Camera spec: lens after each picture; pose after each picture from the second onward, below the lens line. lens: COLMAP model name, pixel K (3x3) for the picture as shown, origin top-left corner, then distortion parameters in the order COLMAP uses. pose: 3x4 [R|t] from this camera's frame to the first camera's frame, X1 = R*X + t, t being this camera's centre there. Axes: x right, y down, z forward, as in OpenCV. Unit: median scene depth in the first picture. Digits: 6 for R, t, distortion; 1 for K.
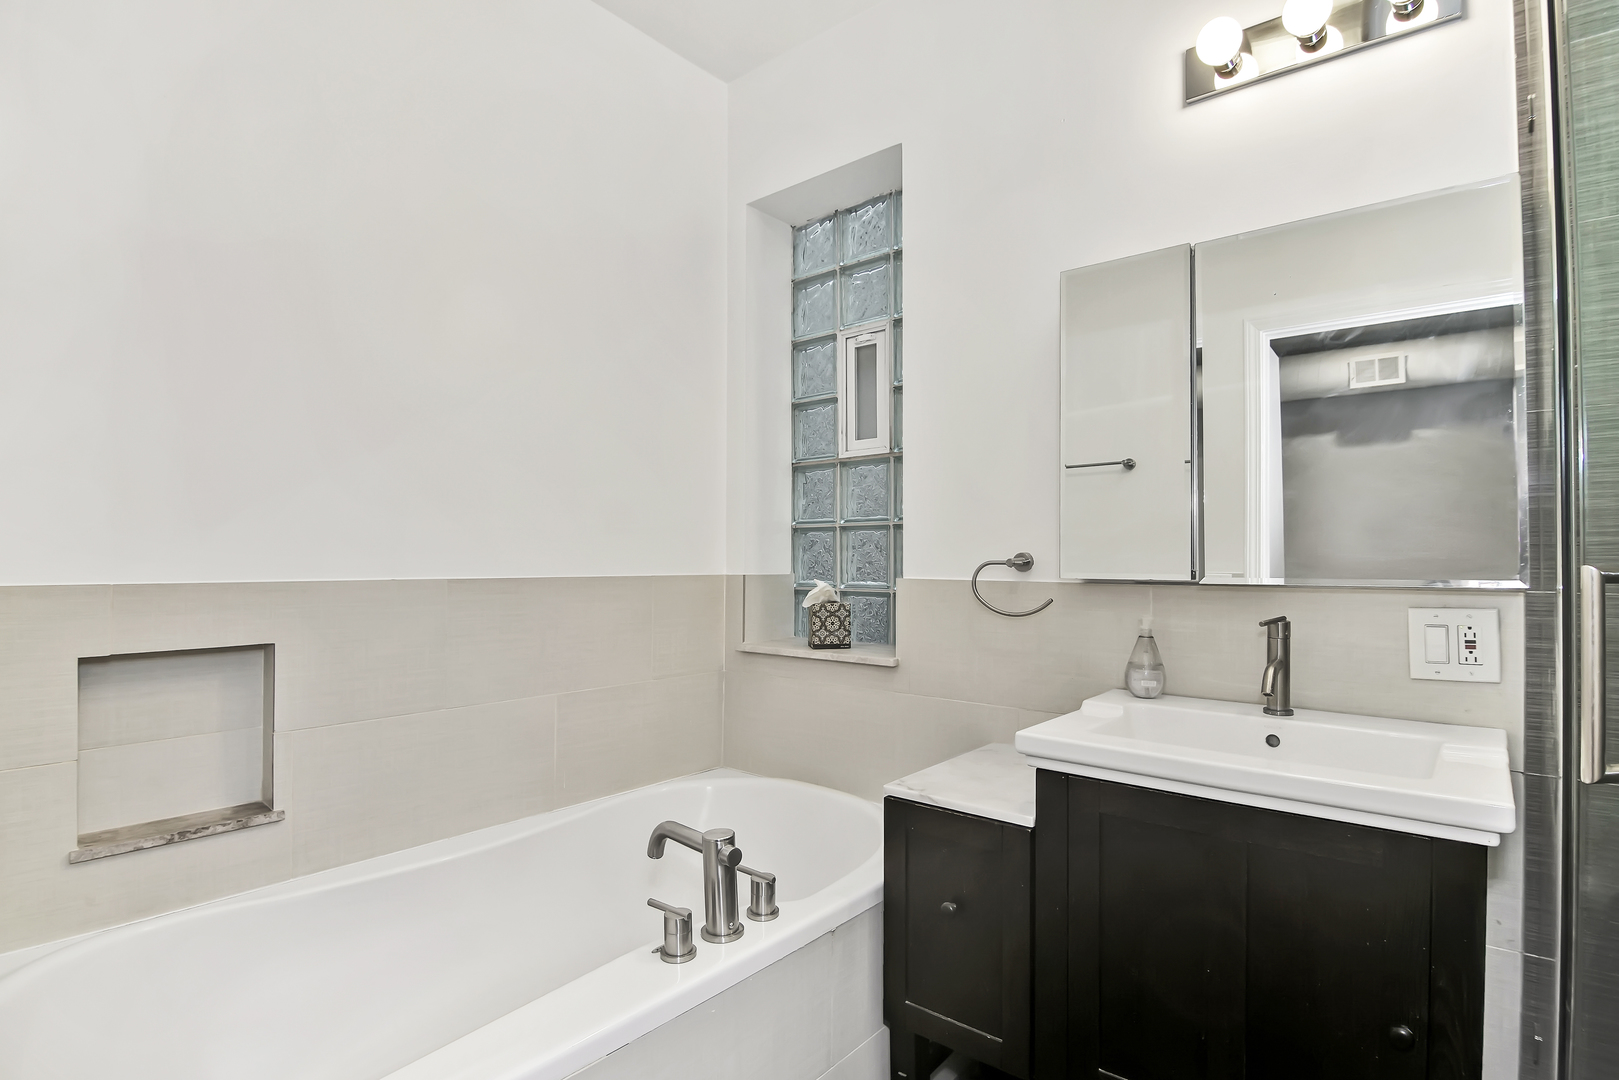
lens RADIAL K [[839.0, 0, 809.5], [0, 839.0, 540.0], [0, 0, 1]] dist [0.000464, -0.017160]
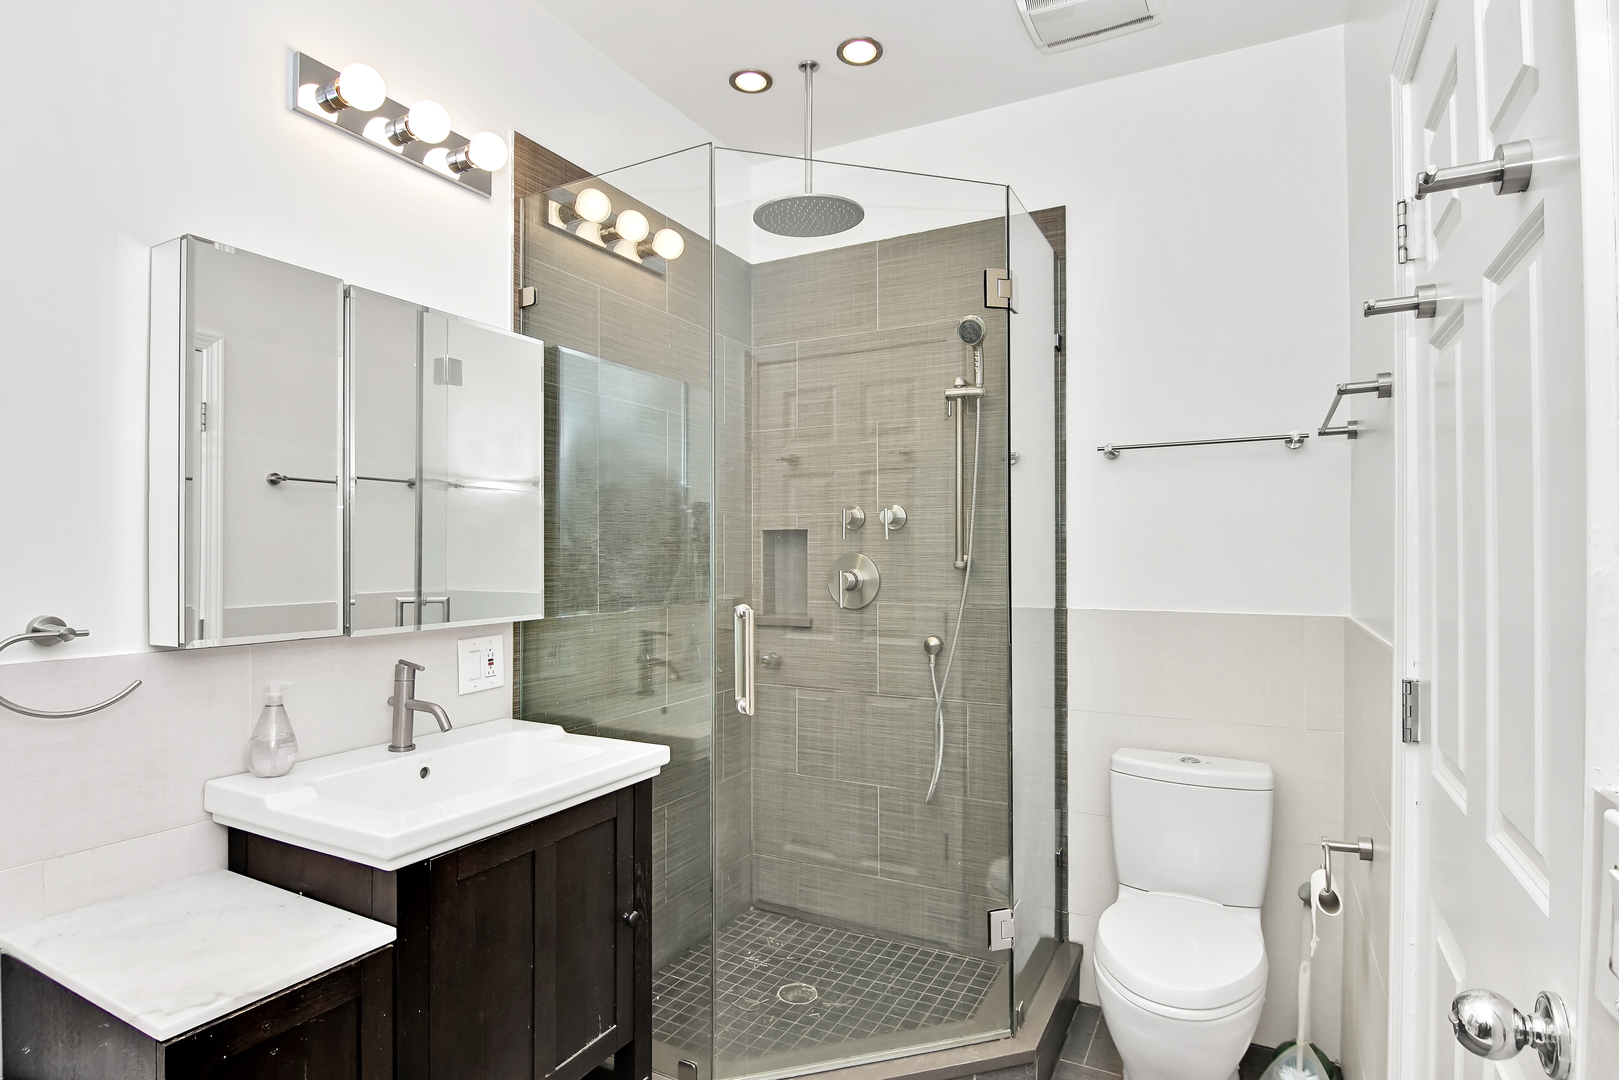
lens RADIAL K [[821.9, 0, 814.7], [0, 821.9, 587.0], [0, 0, 1]] dist [0.005695, -0.016221]
pose [[-0.183937, -0.043364, 0.981981, -0.618490], [-0.025540, 0.998900, 0.039327, -0.063320], [-0.982606, -0.017846, -0.184842, 0.726879]]
